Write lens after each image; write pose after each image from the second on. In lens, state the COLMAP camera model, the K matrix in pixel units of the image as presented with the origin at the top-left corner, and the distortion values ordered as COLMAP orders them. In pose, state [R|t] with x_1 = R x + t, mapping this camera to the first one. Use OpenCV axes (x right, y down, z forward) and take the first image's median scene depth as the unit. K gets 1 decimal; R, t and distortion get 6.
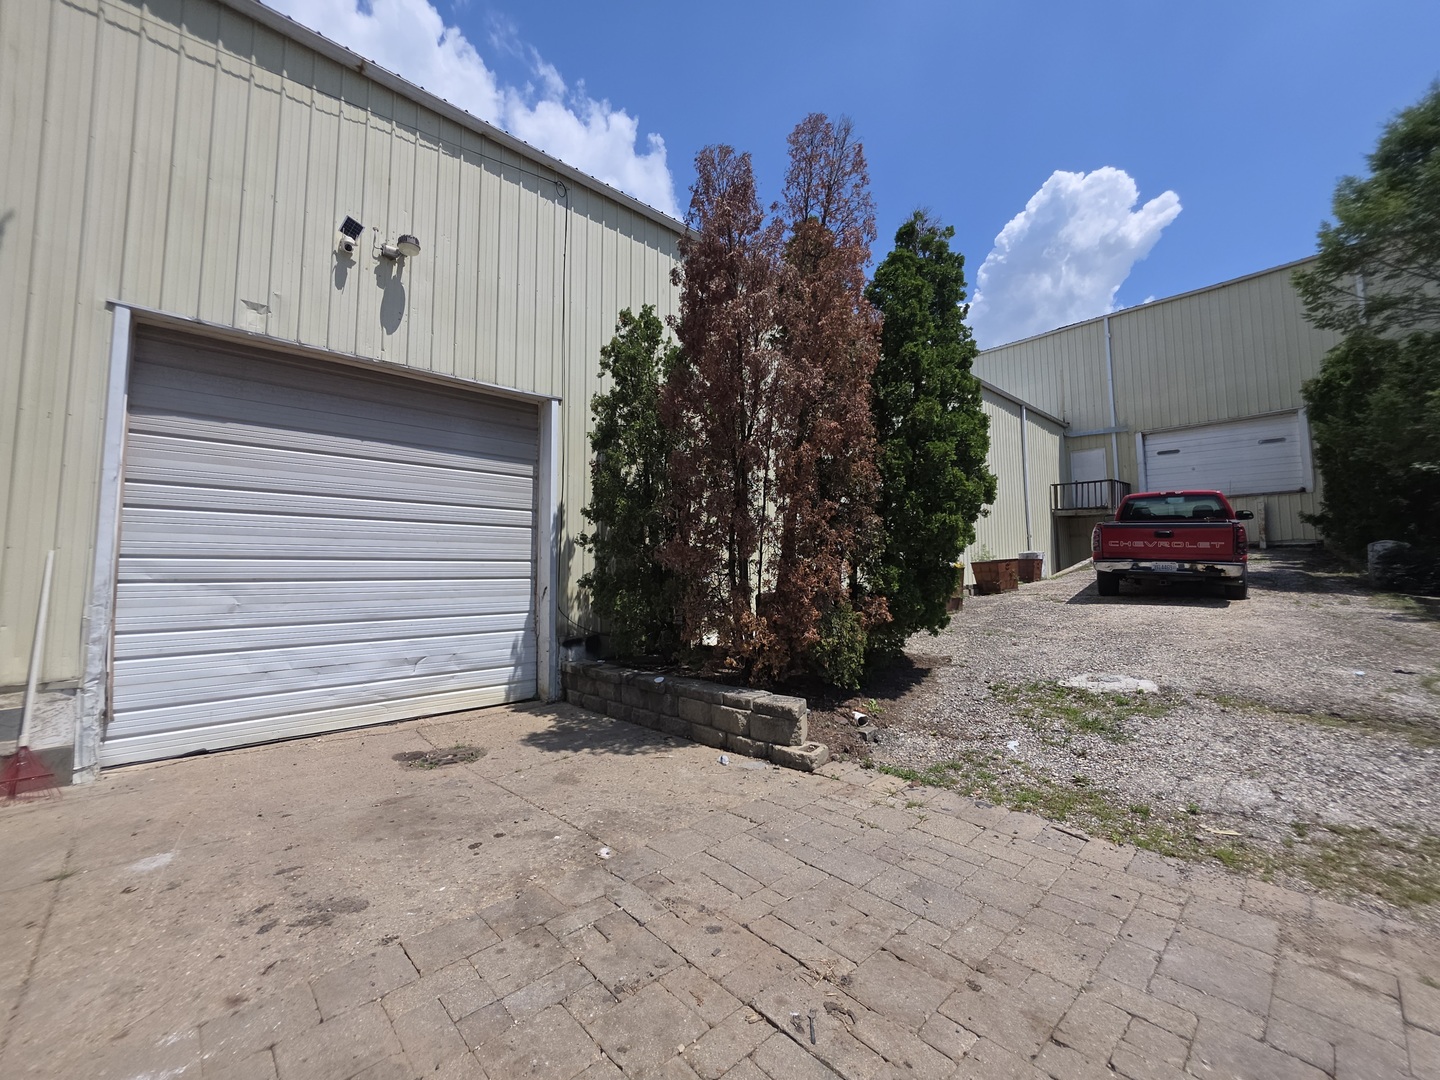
lens RADIAL K [[581.2, 0, 718.5], [0, 581.2, 525.2], [0, 0, 1]] dist [0.001050, -0.000185]
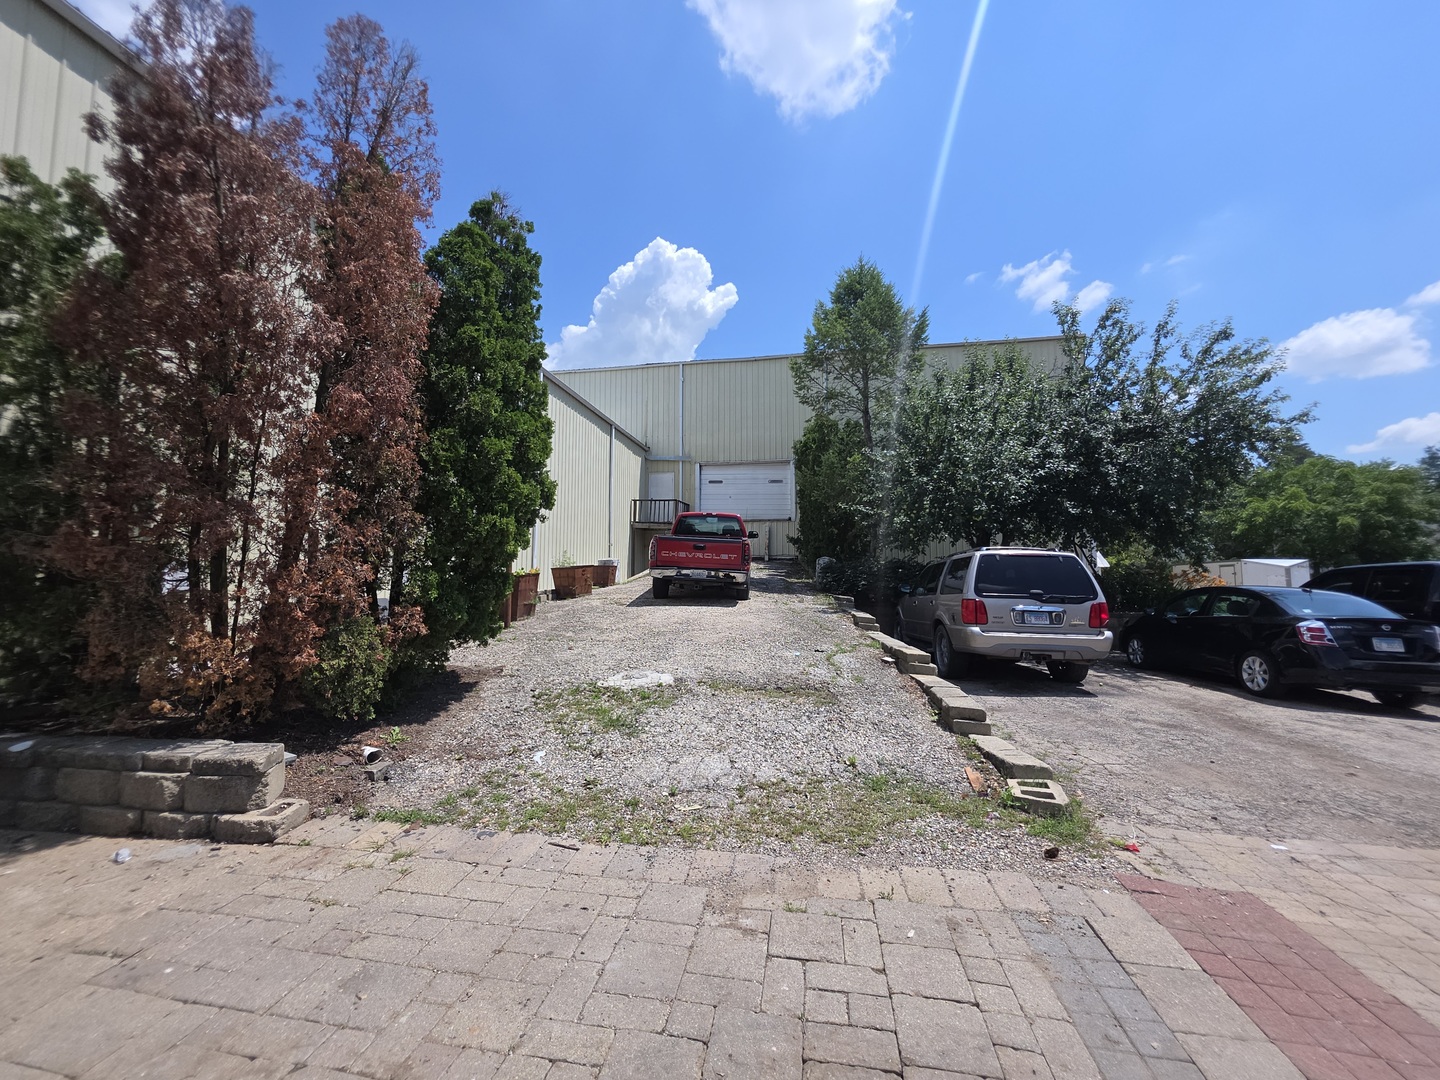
lens RADIAL K [[581.2, 0, 718.5], [0, 581.2, 525.2], [0, 0, 1]] dist [0.001050, -0.000185]
pose [[0.789531, 0.059986, 0.610772, 0.101206], [-0.055239, 0.998118, -0.026622, 0.000556], [-0.611219, -0.012720, 0.791359, 0.039416]]
